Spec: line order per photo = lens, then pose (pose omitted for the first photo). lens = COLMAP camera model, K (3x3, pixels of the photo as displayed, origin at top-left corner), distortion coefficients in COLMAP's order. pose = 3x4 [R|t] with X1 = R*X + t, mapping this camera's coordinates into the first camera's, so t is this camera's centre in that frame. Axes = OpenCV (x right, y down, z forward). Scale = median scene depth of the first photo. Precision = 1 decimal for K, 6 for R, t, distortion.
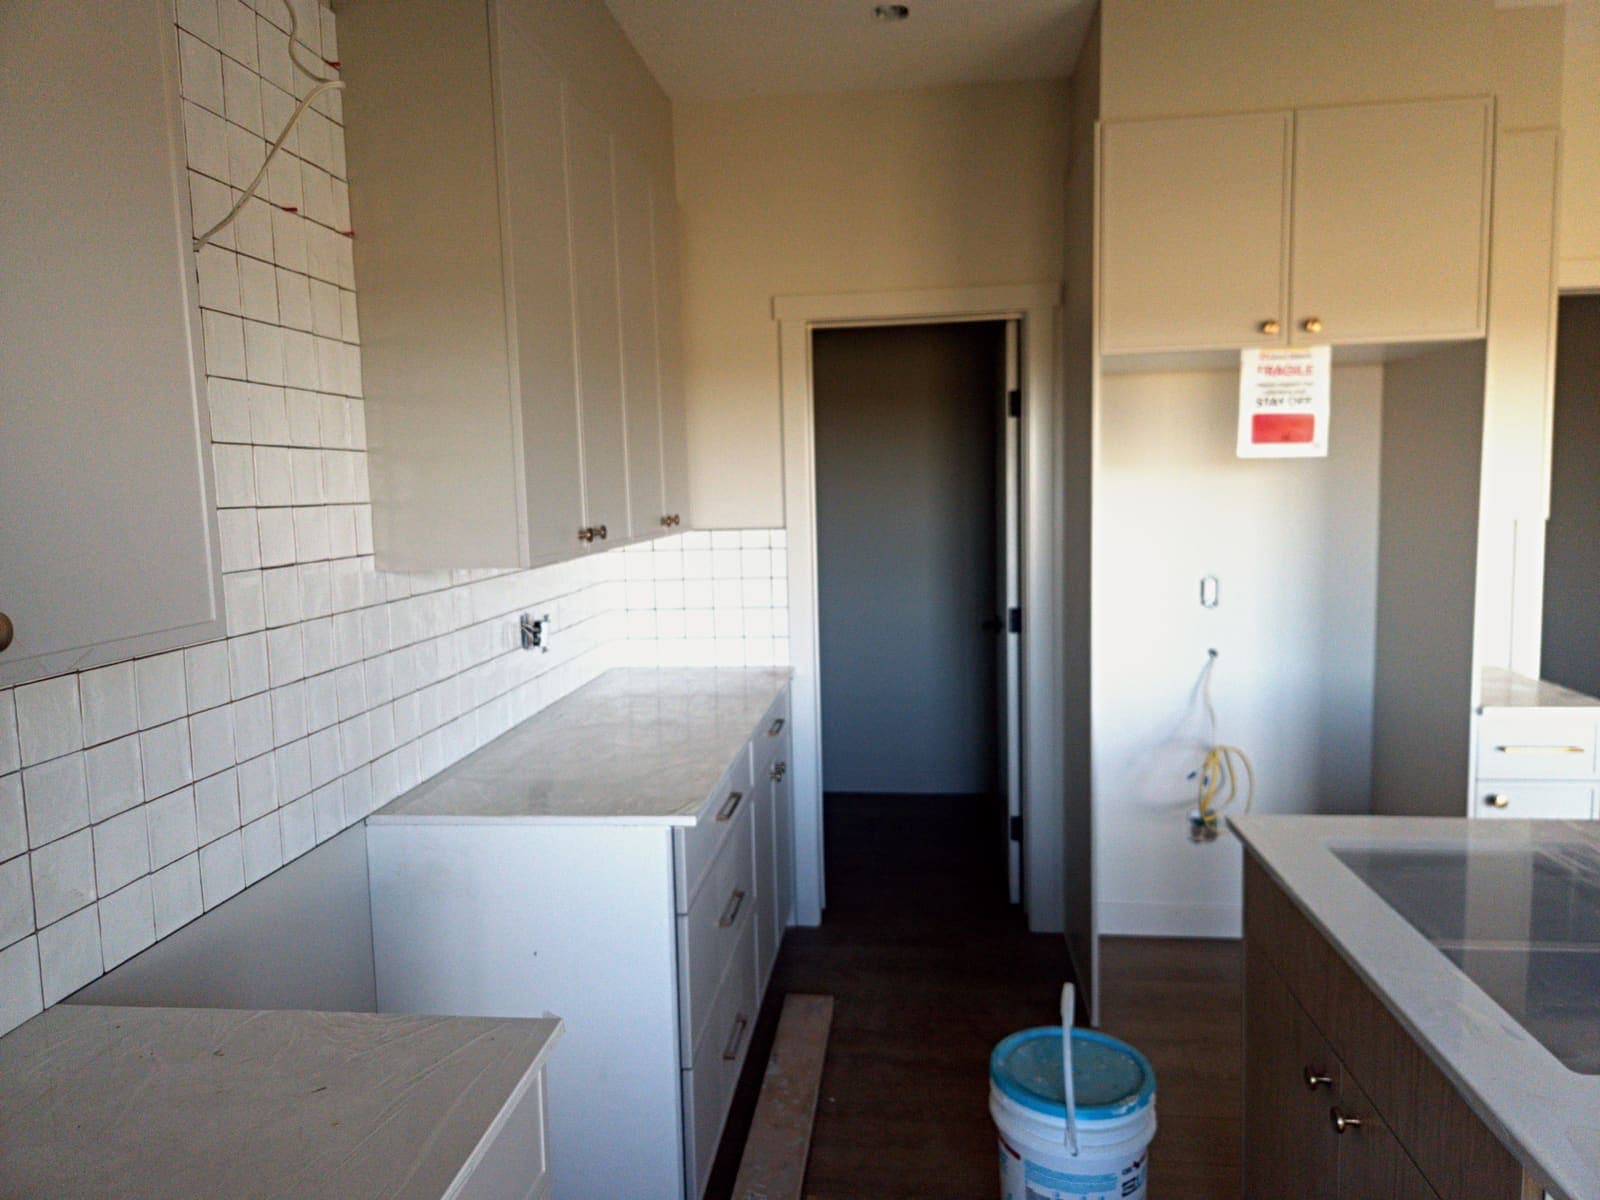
lens RADIAL K [[1074.5, 0, 801.5], [0, 1074.5, 595.3], [0, 0, 1]] dist [0.049417, -0.008350]
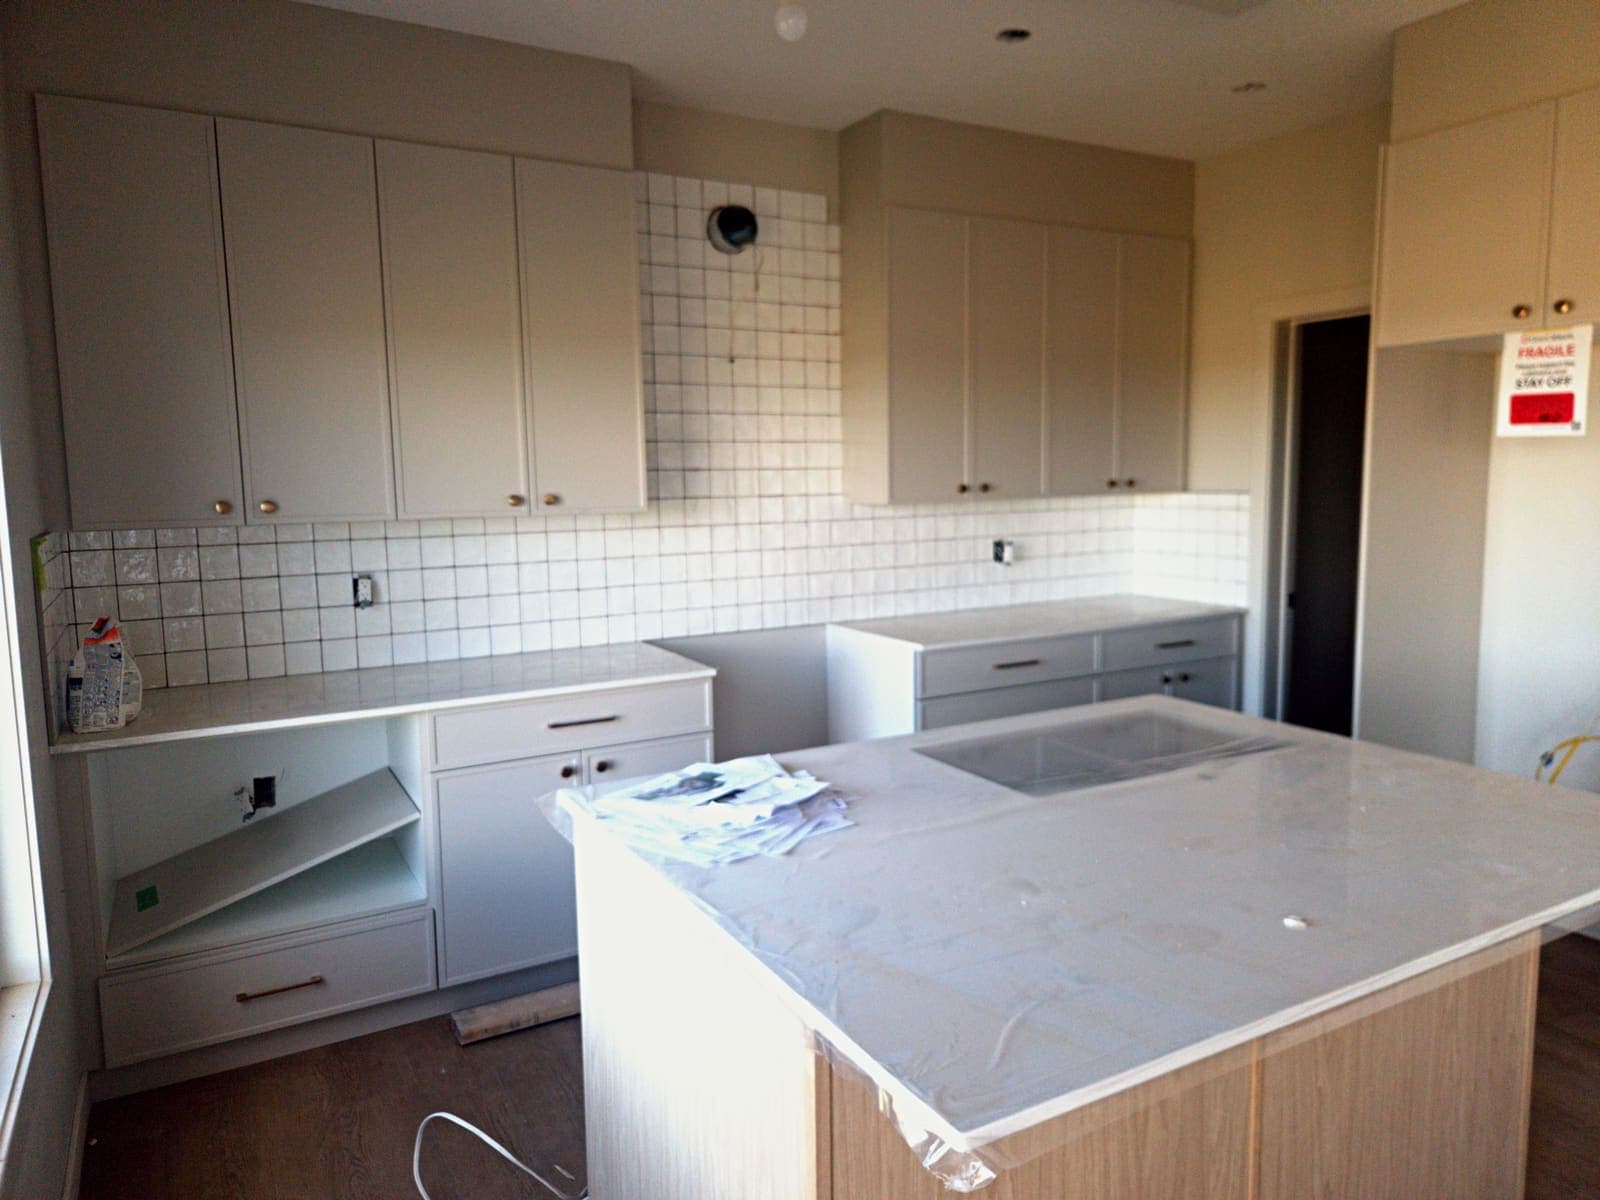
lens RADIAL K [[1074.5, 0, 801.0], [0, 1074.5, 596.7], [0, 0, 1]] dist [0.049417, -0.008350]
pose [[0.587290, 0.115842, -0.801044, 0.886913], [-0.087368, 0.992995, 0.079546, 0.000321], [0.804647, 0.023269, 0.593297, -0.169161]]
